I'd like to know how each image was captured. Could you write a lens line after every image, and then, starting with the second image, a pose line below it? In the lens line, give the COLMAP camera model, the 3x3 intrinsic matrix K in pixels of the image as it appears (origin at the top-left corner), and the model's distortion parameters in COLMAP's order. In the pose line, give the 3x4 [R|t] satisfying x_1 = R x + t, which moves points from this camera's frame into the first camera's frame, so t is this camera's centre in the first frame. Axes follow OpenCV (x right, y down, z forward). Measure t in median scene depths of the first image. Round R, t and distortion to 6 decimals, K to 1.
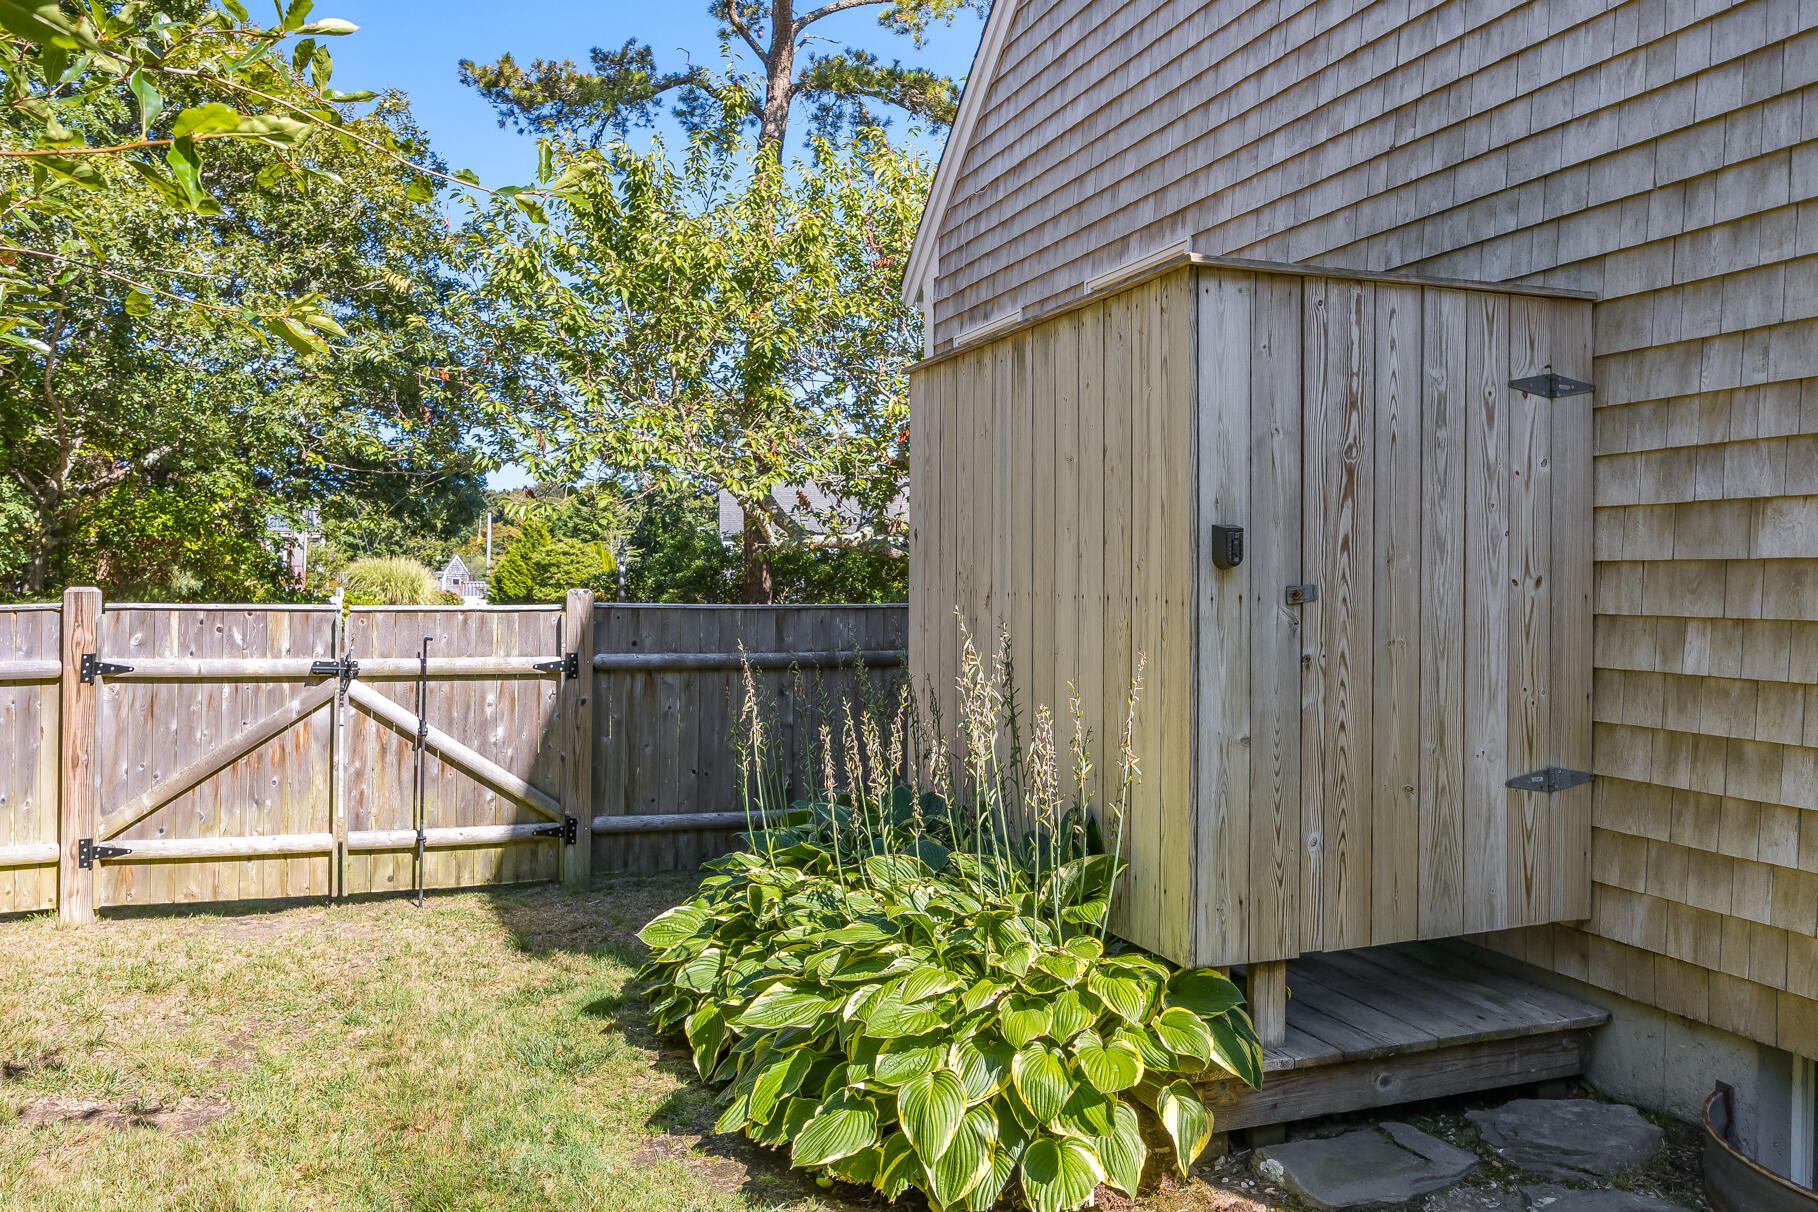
lens RADIAL K [[1374.3, 0, 906.3], [0, 1374.3, 569.4], [0, 0, 1]] dist [-0.085816, 0.000107]
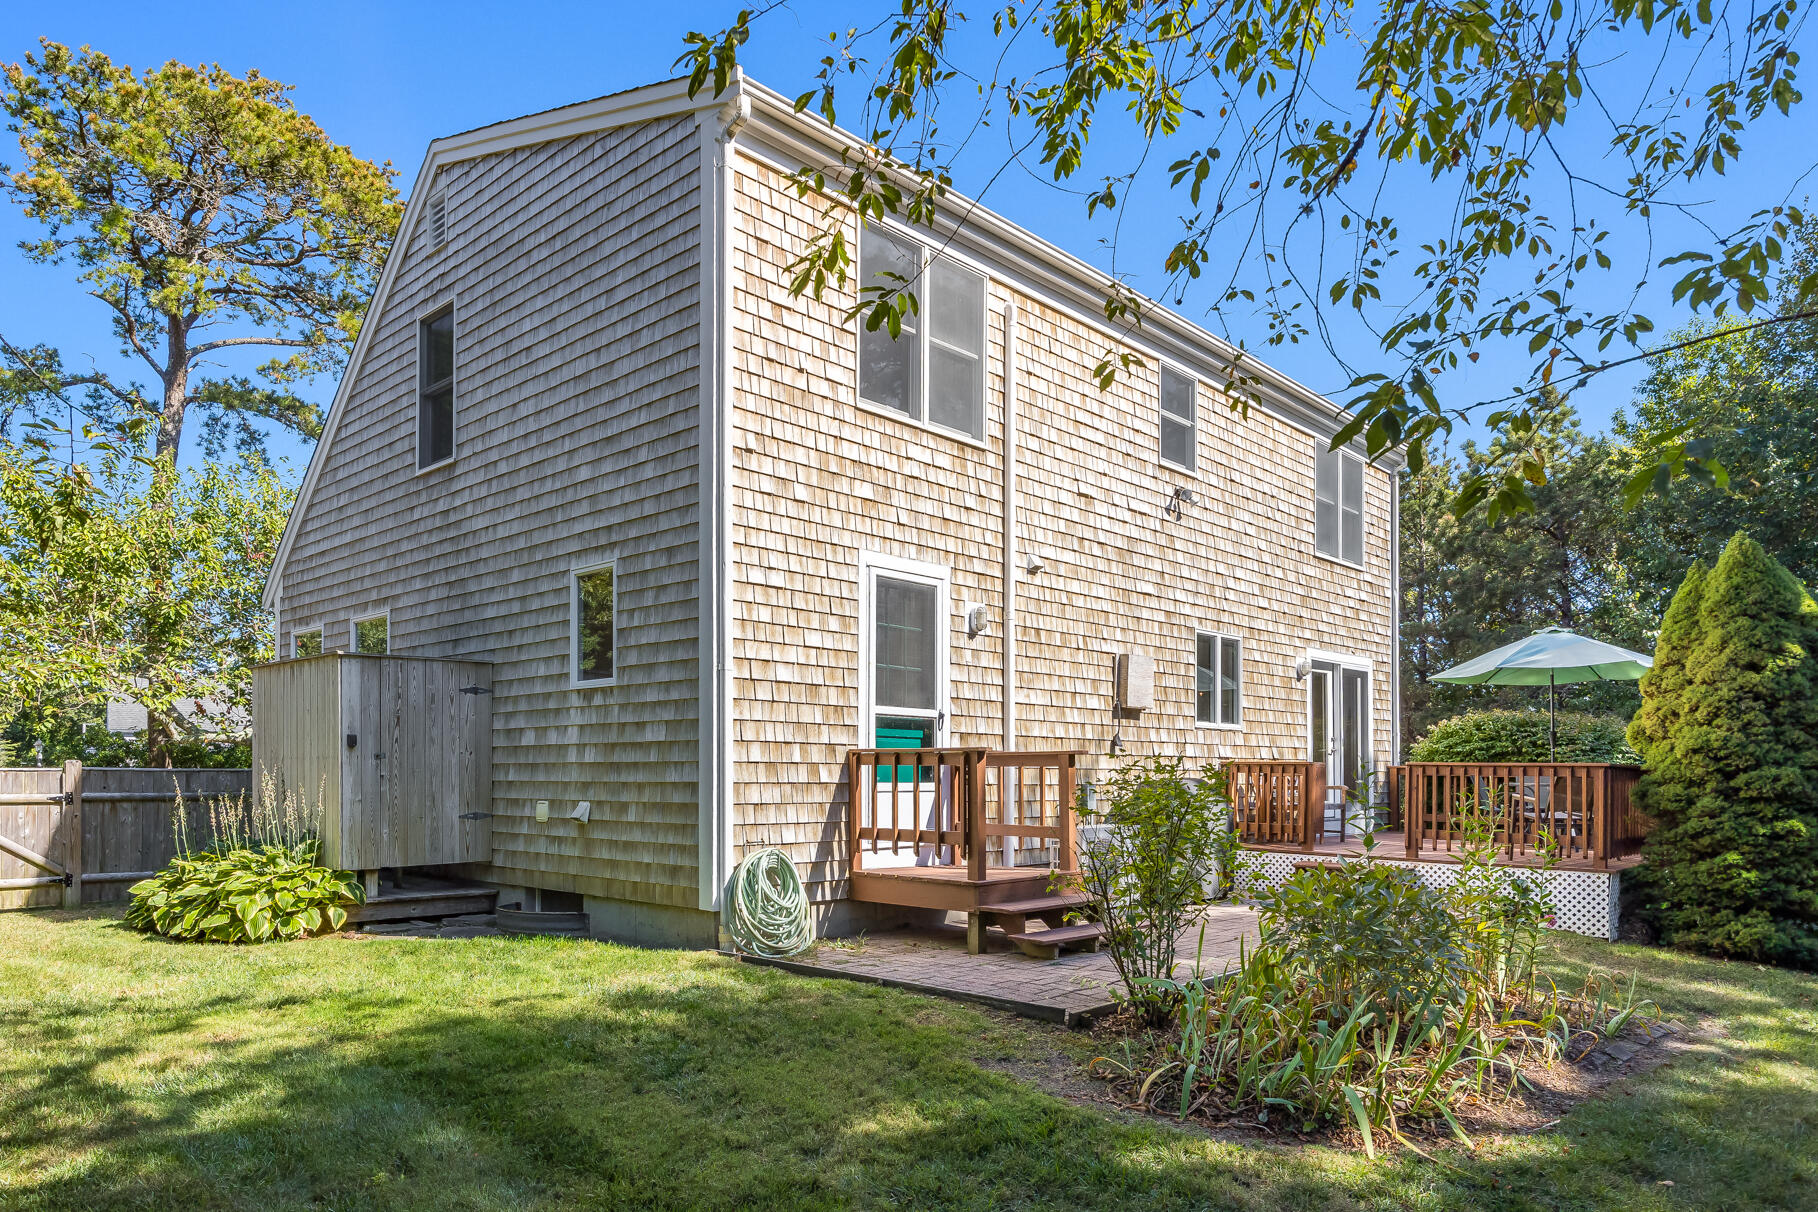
lens RADIAL K [[1176.4, 0, 907.8], [0, 1176.4, 779.2], [0, 0, 1]] dist [-0.009465, -0.005158]
pose [[0.891381, -0.007101, 0.453199, 0.039587], [0.001182, 0.999910, 0.013342, 0.010484], [-0.453253, -0.011357, 0.891309, -0.567403]]
